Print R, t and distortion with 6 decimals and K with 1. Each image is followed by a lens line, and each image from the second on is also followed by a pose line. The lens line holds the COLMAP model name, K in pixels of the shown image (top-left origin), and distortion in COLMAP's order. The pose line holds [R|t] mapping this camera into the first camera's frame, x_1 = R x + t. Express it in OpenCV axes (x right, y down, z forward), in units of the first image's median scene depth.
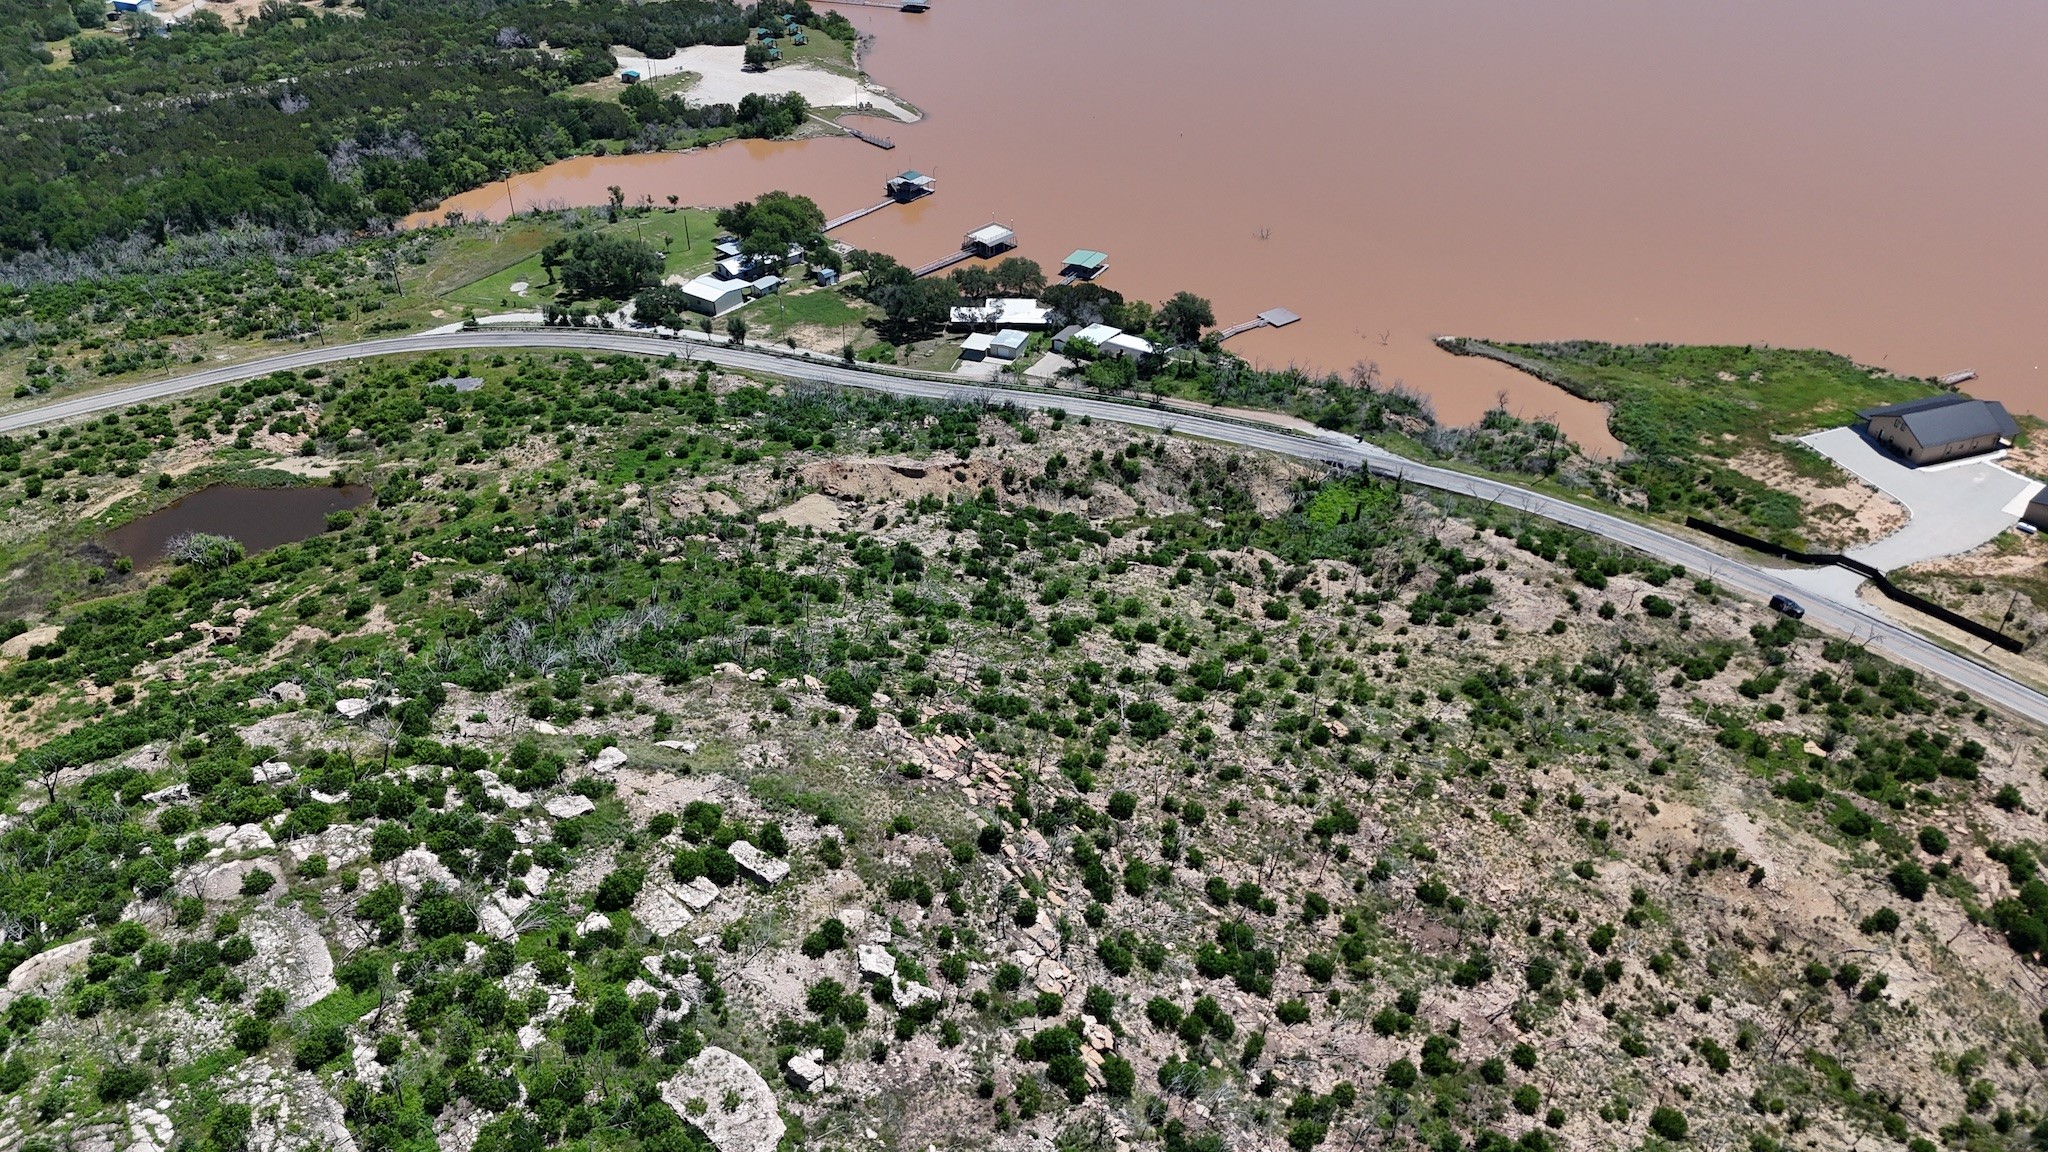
lens RADIAL K [[1496.2, 0, 1031.3], [0, 1496.2, 586.7], [0, 0, 1]] dist [0.077615, -0.073674]
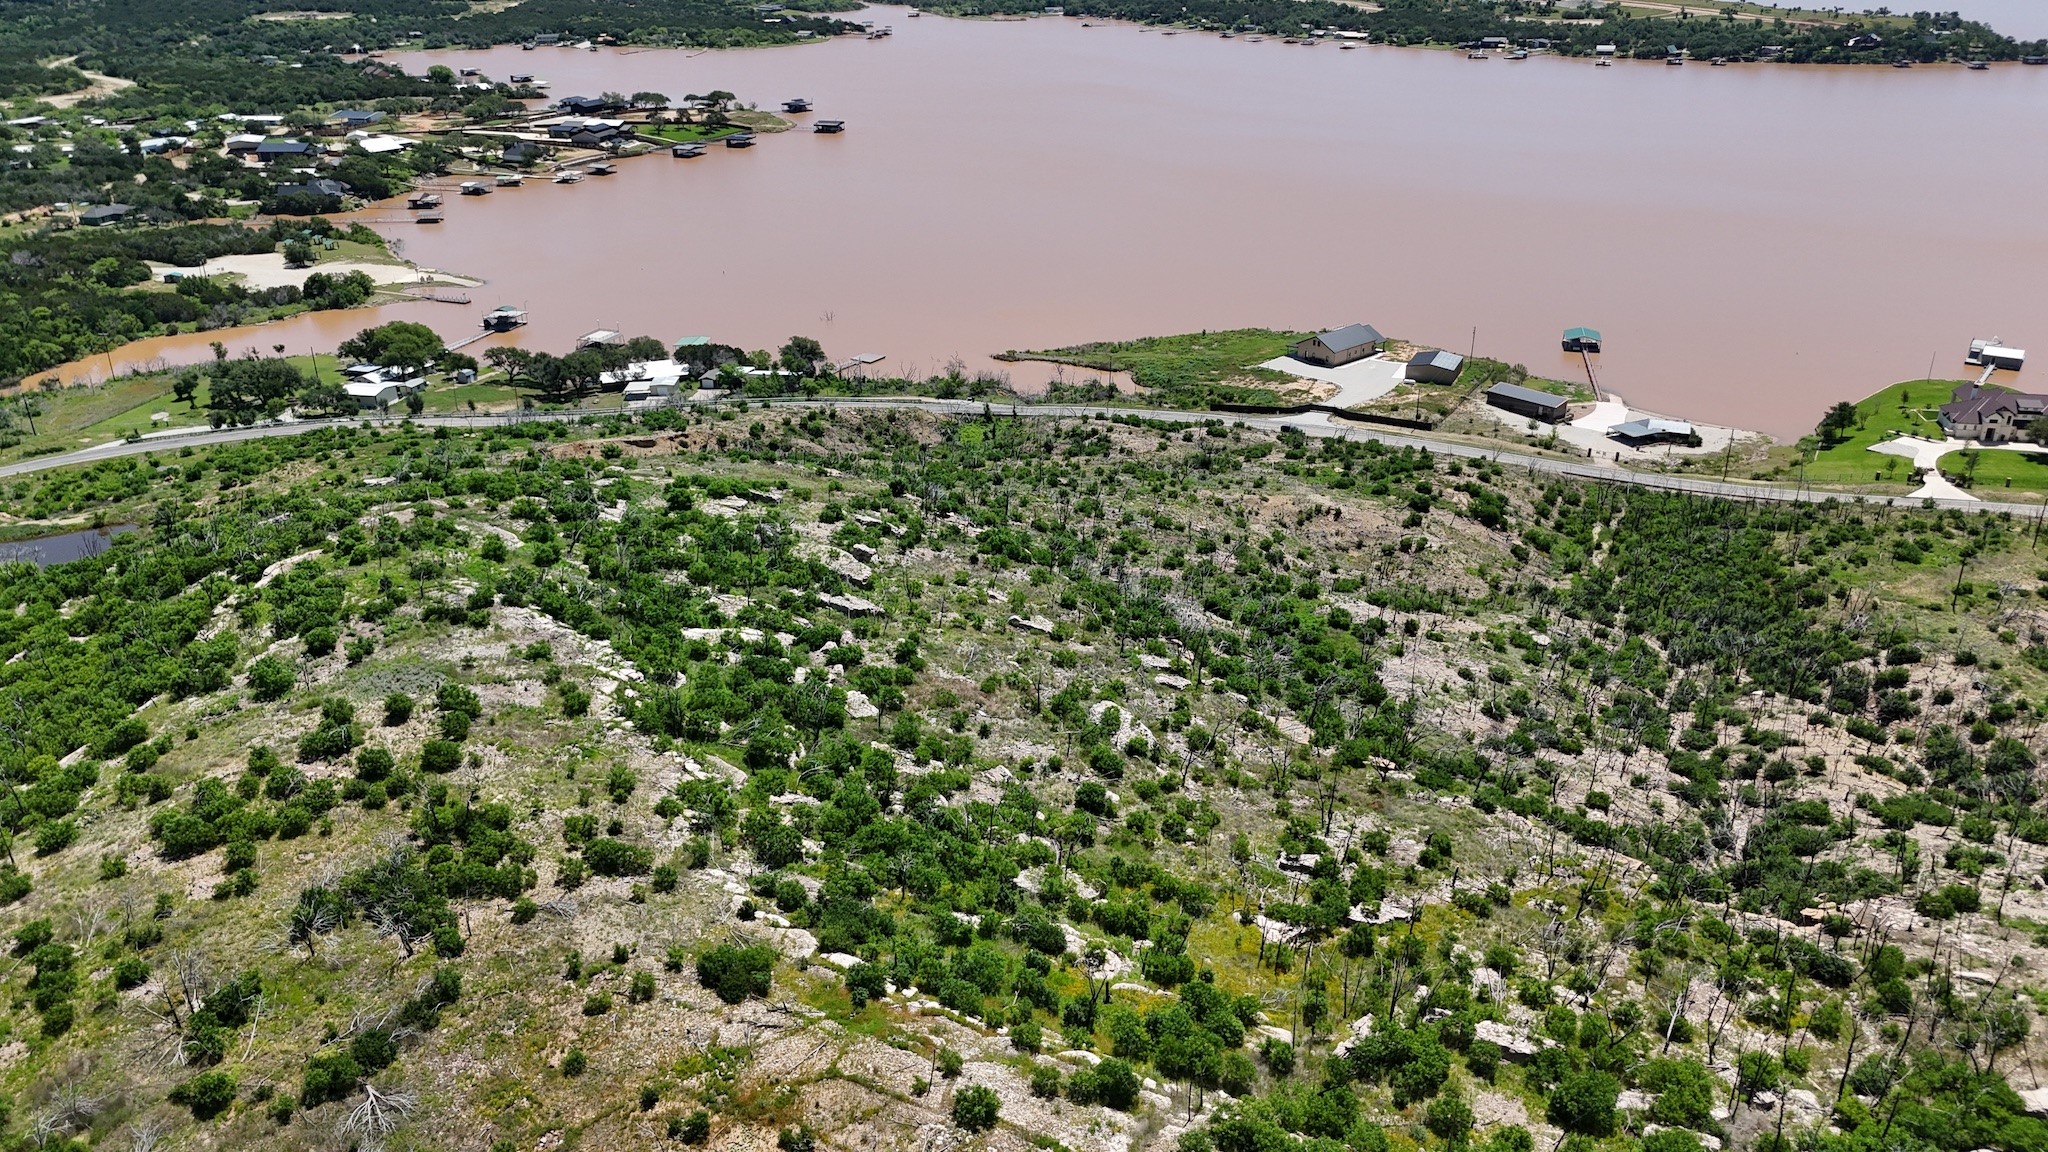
lens RADIAL K [[1496.2, 0, 1031.3], [0, 1496.2, 586.7], [0, 0, 1]] dist [0.077615, -0.073674]
pose [[0.917336, -0.164065, 0.362737, -0.291988], [0.230778, 0.961576, -0.148704, 0.330556], [-0.324402, 0.220123, 0.919950, -0.220016]]
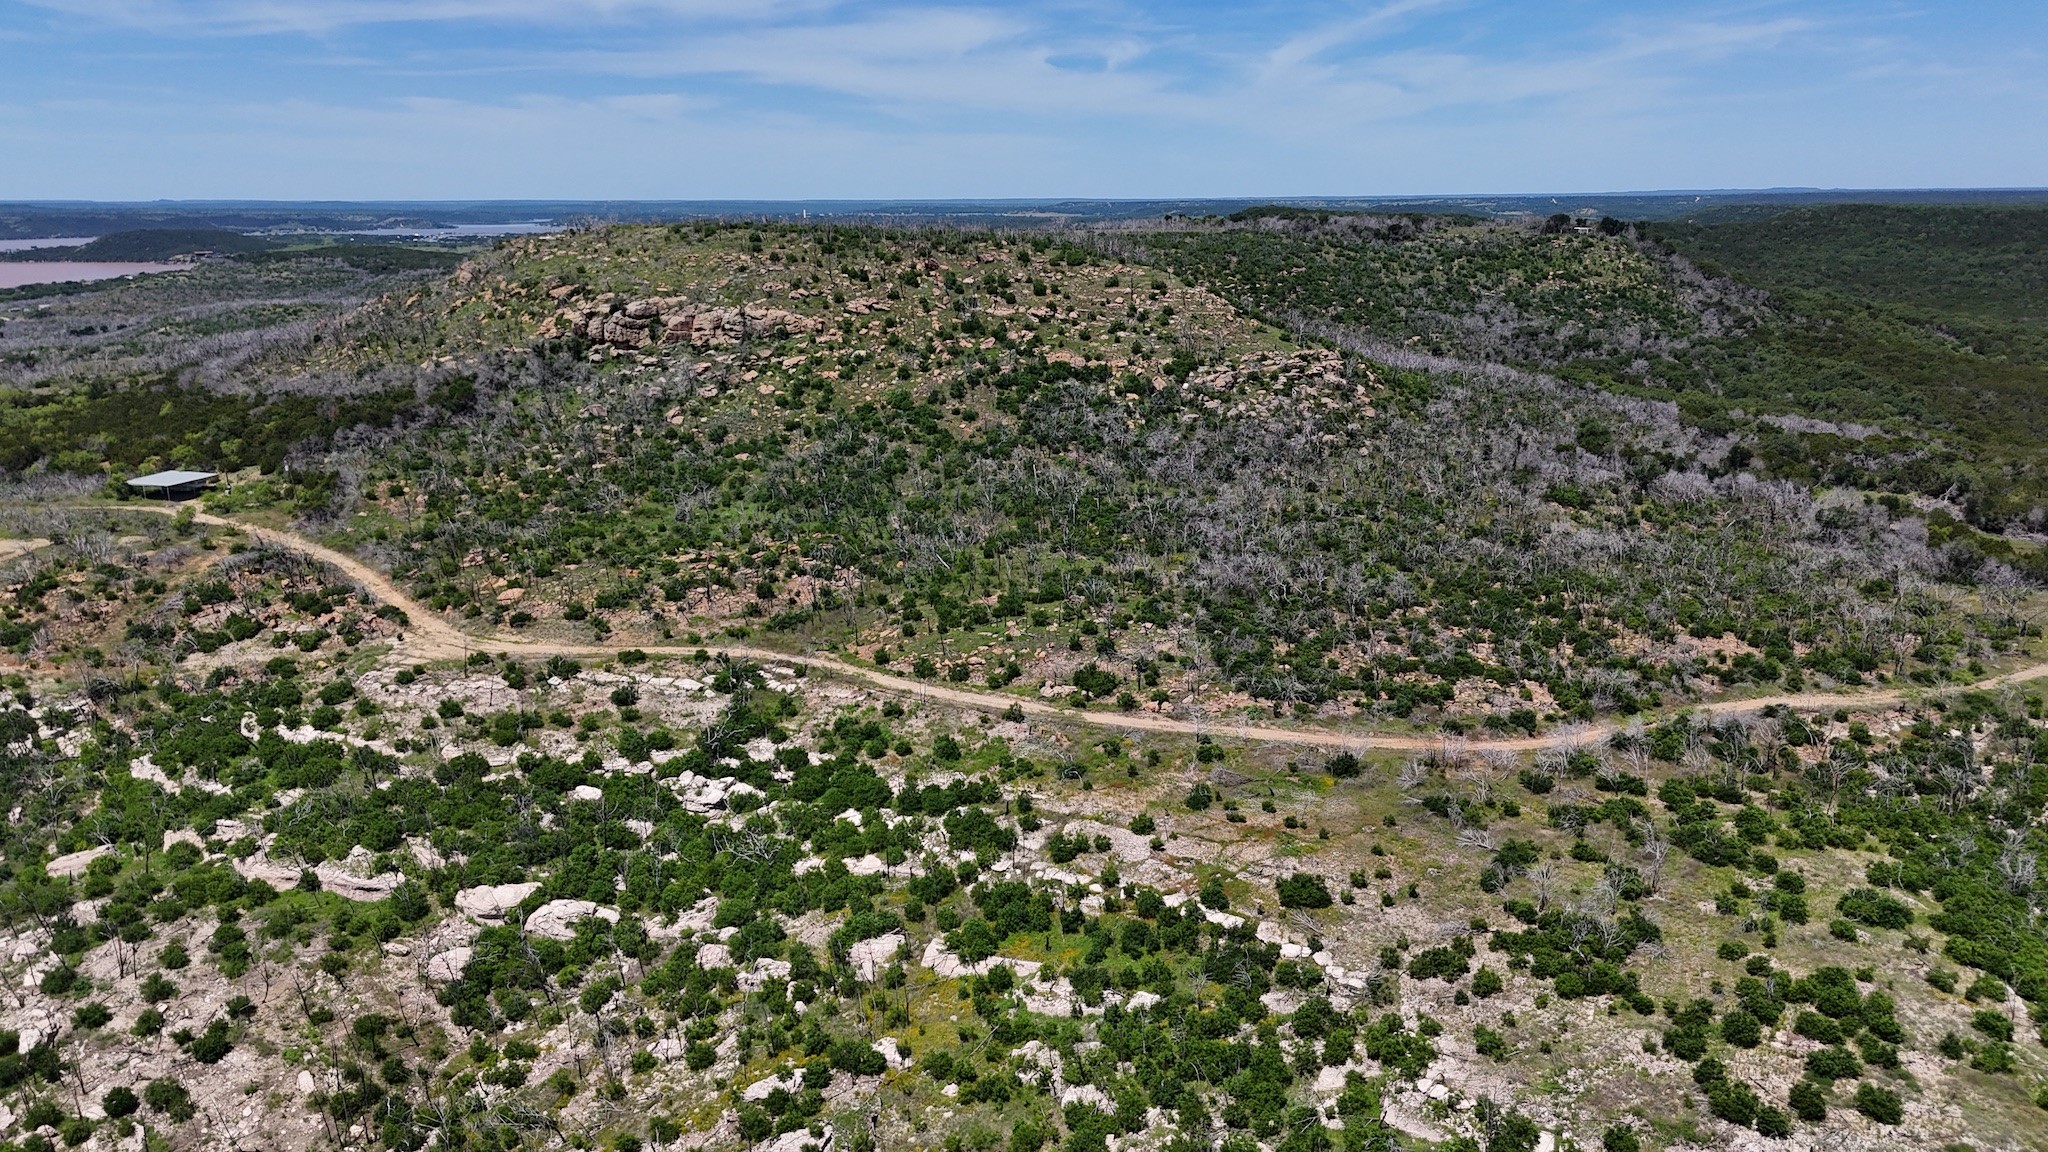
lens RADIAL K [[1506.6, 0, 1034.1], [0, 1506.6, 577.5], [0, 0, 1]] dist [0.071141, -0.079003]
pose [[-0.959715, 0.091876, -0.265530, 0.031581], [-0.143686, 0.651632, 0.744802, -0.189094], [0.241457, 0.752950, -0.612180, 0.481481]]
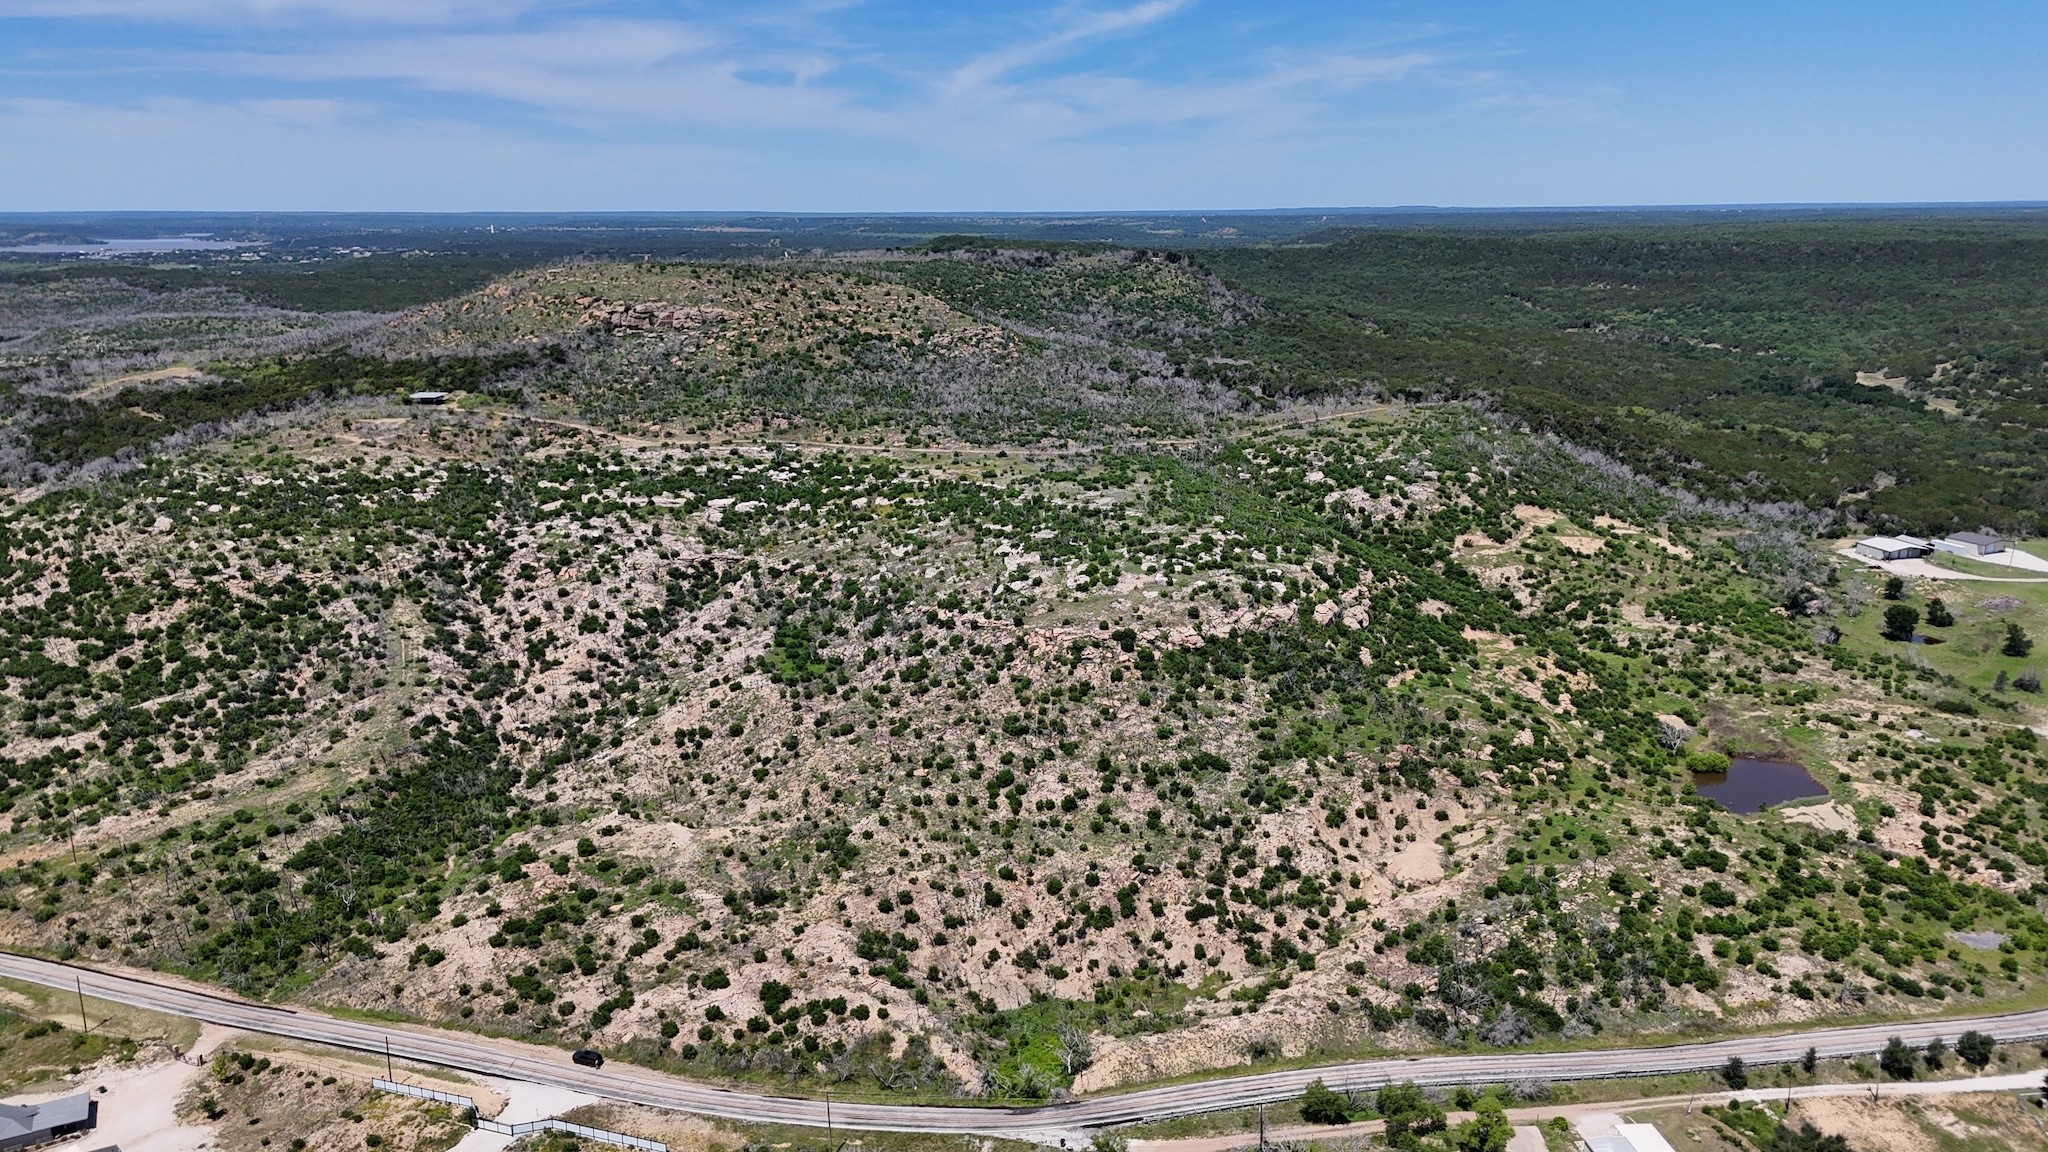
lens RADIAL K [[1493.7, 0, 1030.6], [0, 1493.7, 586.2], [0, 0, 1]] dist [0.089477, -0.098945]
pose [[-0.883731, 0.134906, -0.448128, 0.681576], [-0.256067, 0.662111, 0.704300, -1.042109], [0.391725, 0.737163, -0.550583, 1.519543]]
